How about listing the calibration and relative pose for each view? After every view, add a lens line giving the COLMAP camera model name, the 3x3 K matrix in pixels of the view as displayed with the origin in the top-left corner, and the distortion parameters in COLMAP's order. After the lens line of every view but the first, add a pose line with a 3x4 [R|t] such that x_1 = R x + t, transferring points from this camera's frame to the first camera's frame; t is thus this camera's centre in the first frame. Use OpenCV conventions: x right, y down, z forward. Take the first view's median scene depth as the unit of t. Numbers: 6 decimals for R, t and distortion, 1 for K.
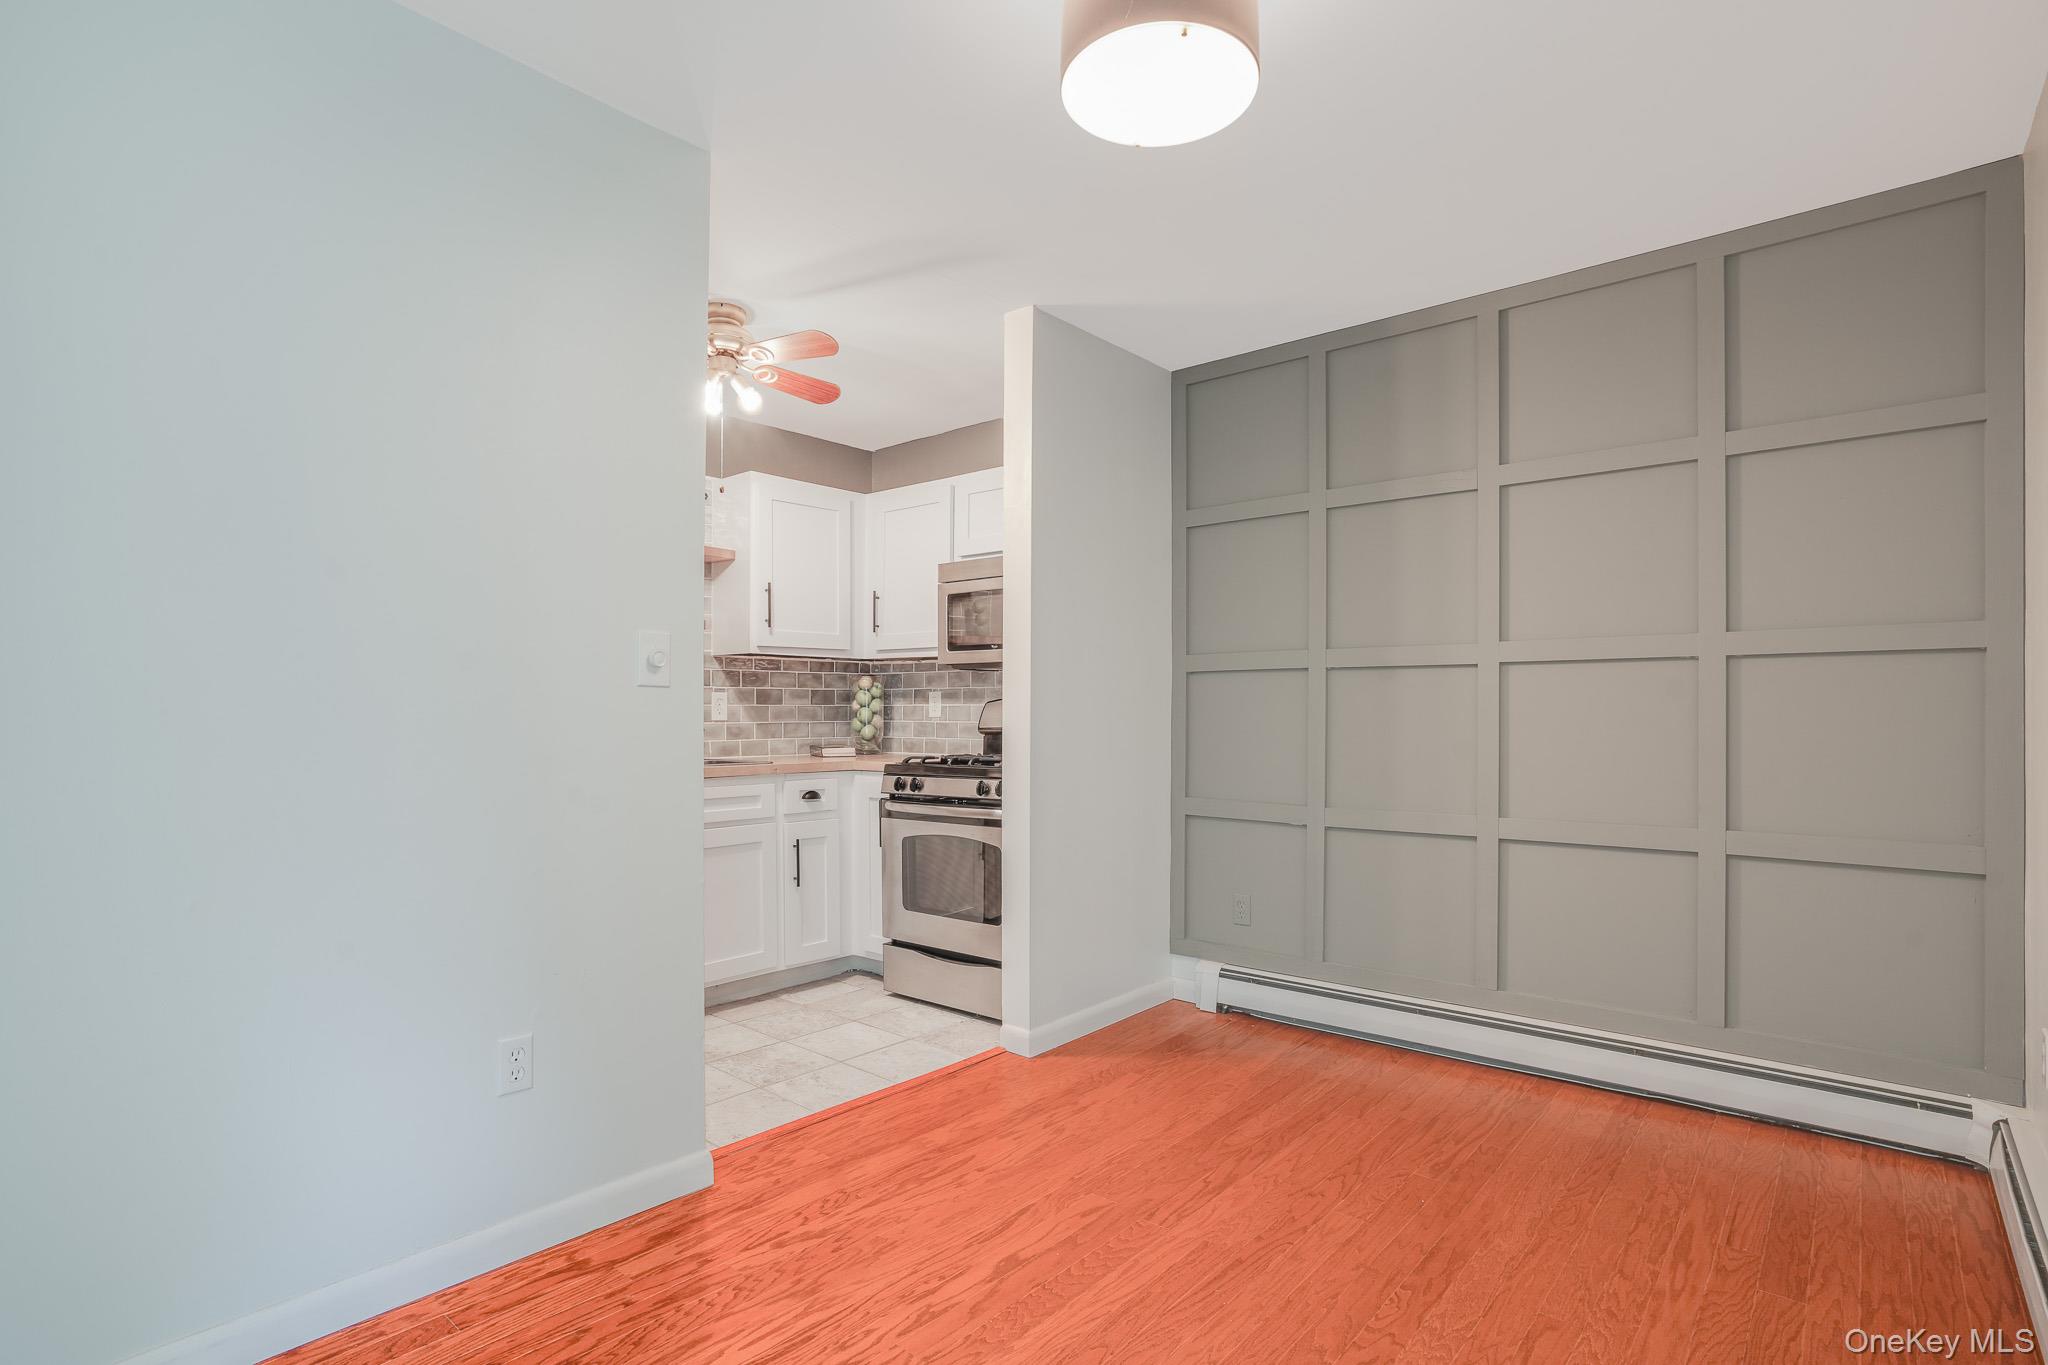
lens RADIAL K [[994.6, 0, 1017.9], [0, 994.6, 722.1], [0, 0, 1]] dist [-0.066020, 0.035413]
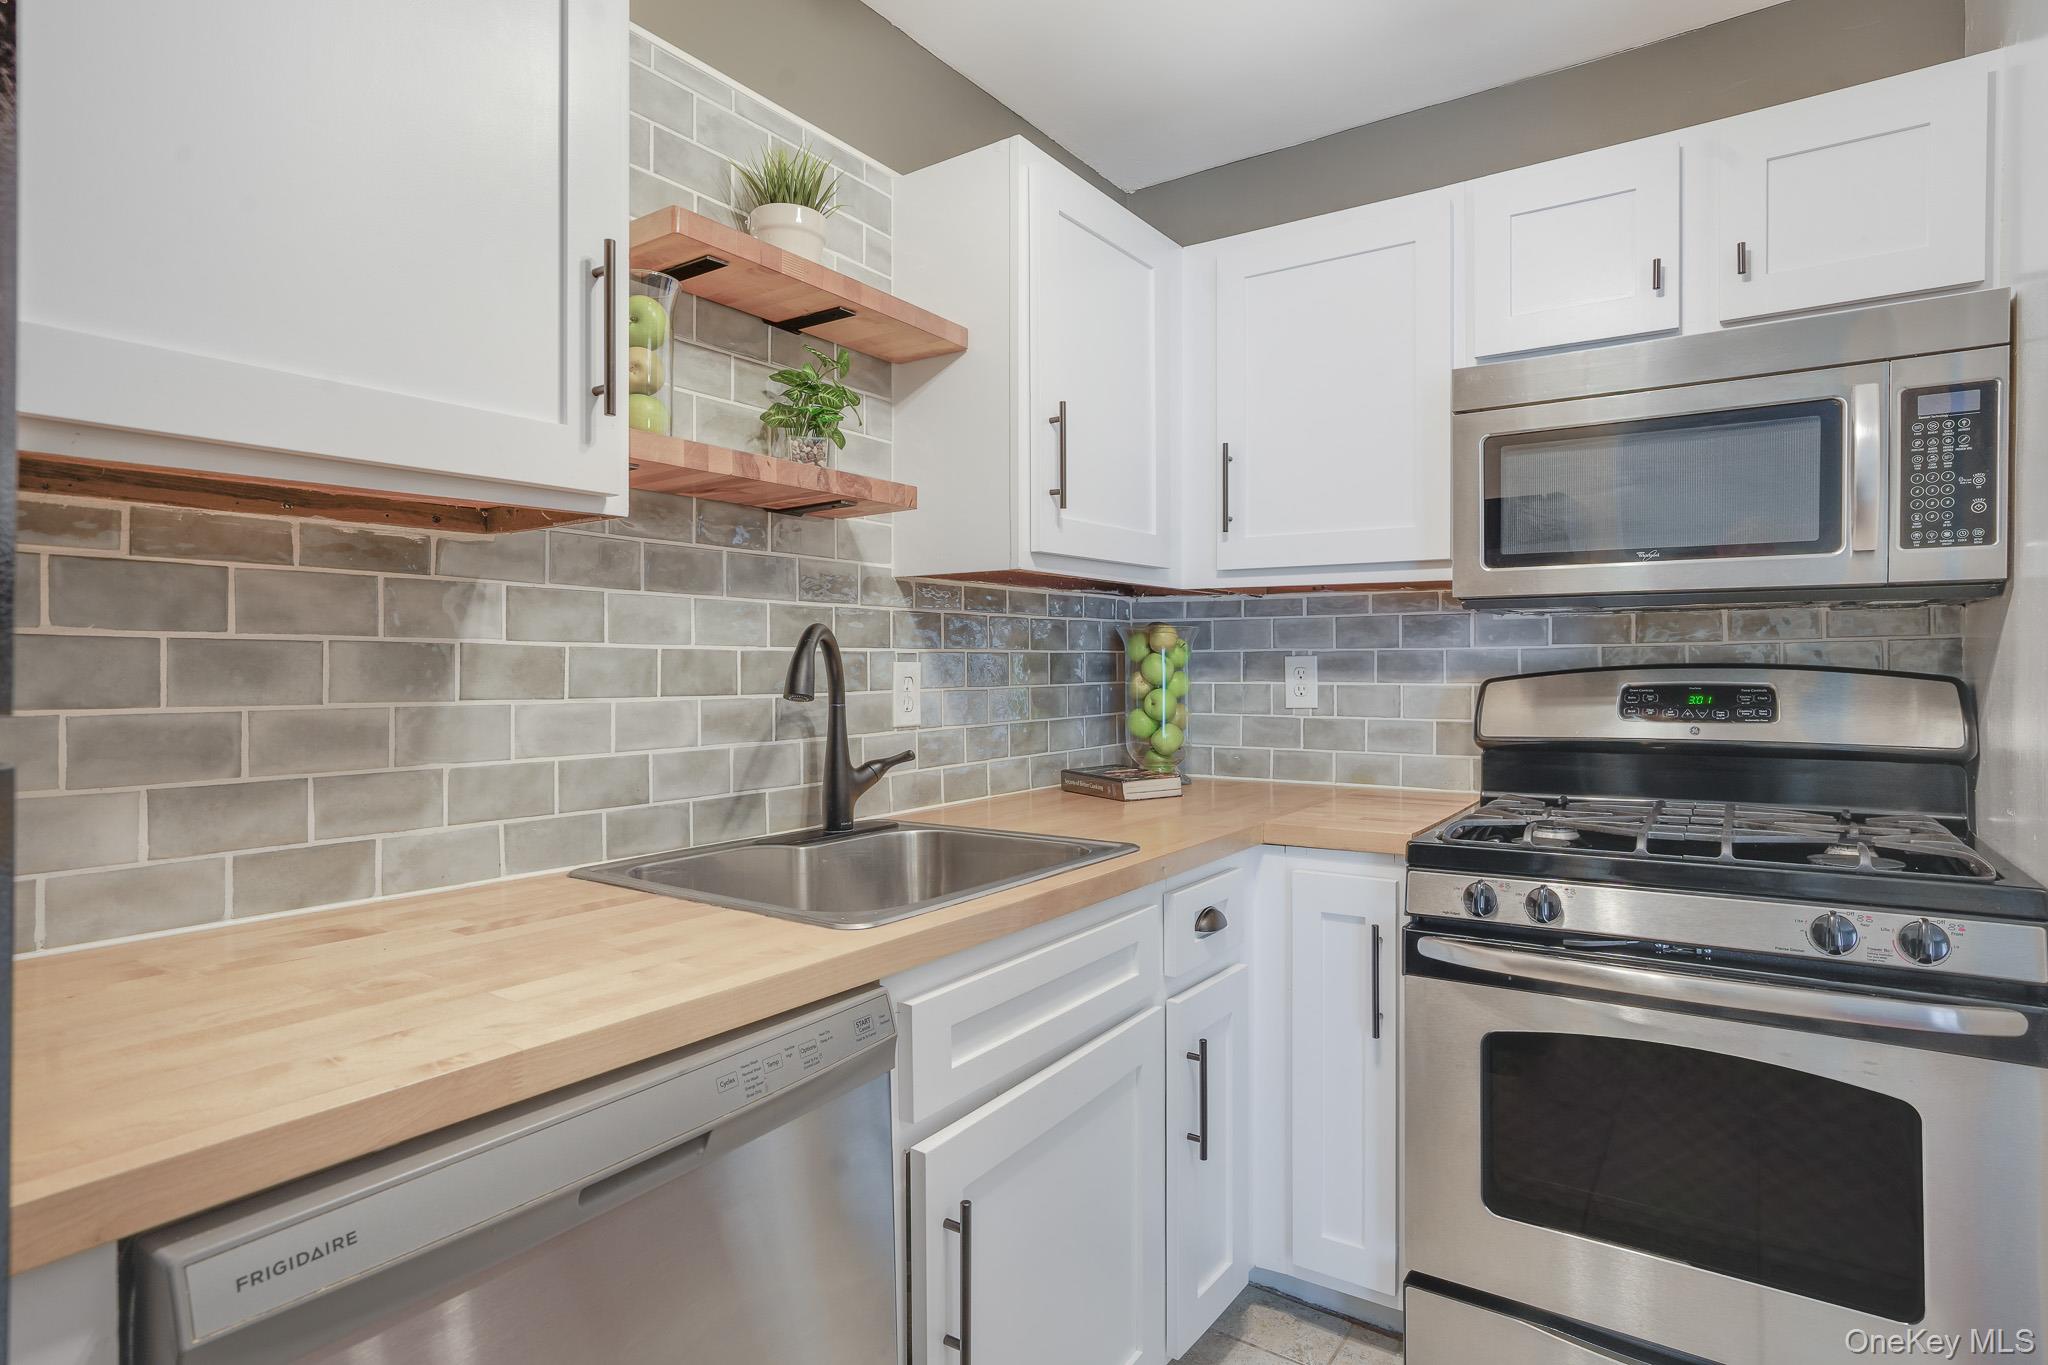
lens RADIAL K [[1058.4, 0, 1025.2], [0, 1058.4, 673.4], [0, 0, 1]] dist [-0.052393, 0.033511]
pose [[0.994325, -0.005215, 0.106256, -0.337147], [0.005356, 0.999985, -0.001043, -0.027328], [-0.106249, 0.001606, 0.994338, 0.595138]]
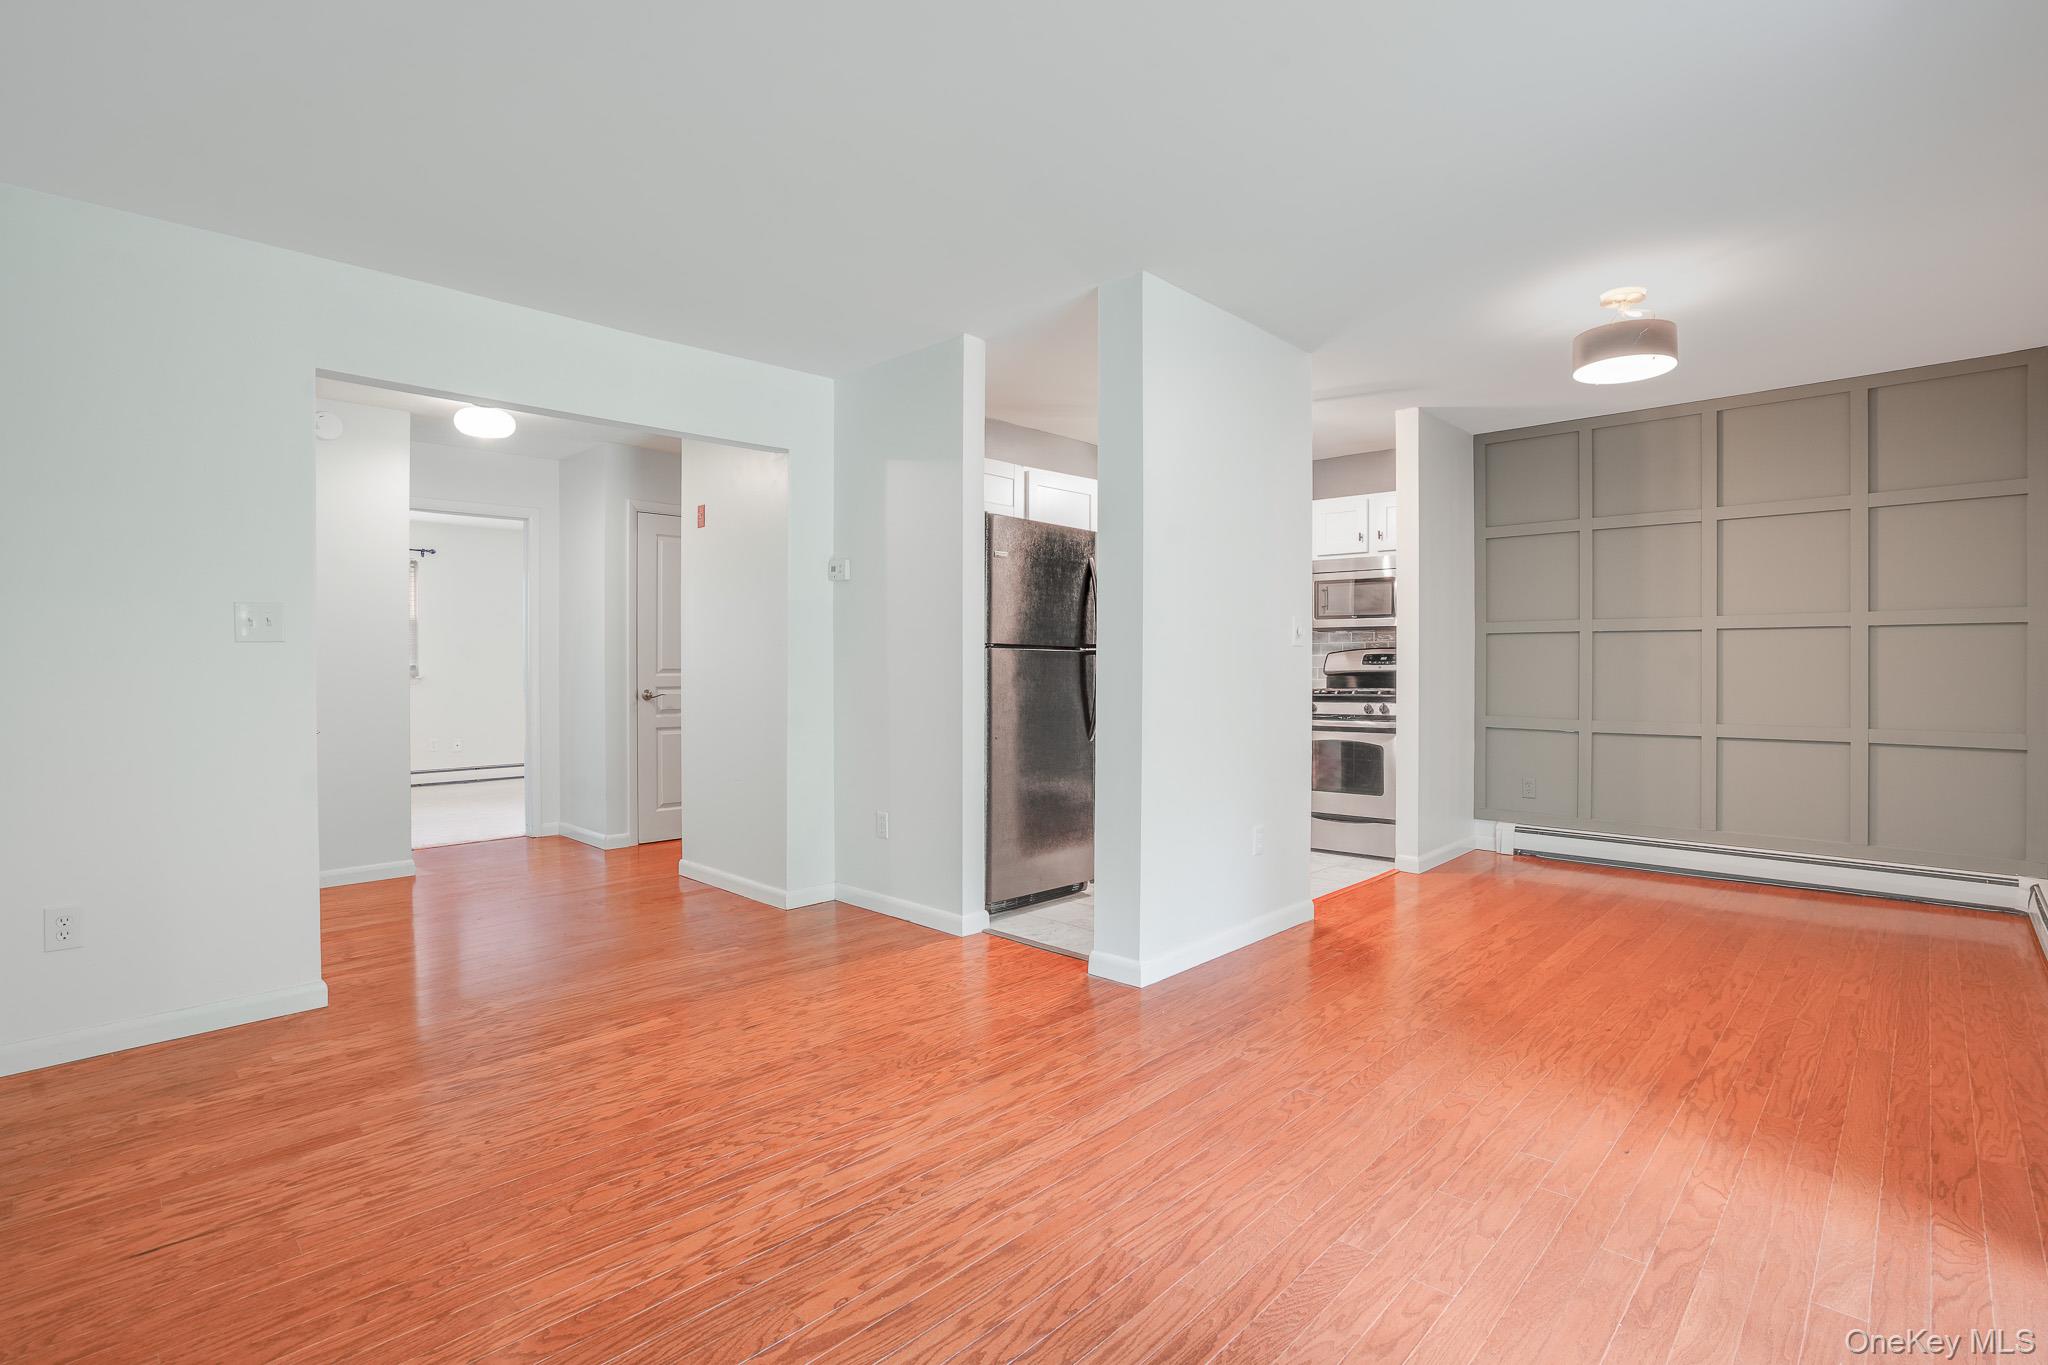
lens RADIAL K [[963.6, 0, 1022.6], [0, 963.6, 671.2], [0, 0, 1]] dist [-0.062105, 0.026809]
pose [[0.998462, -0.002437, -0.055381, -0.452493], [0.002544, 0.999995, 0.001872, 0.002865], [0.055376, -0.002010, 0.998464, -0.489158]]
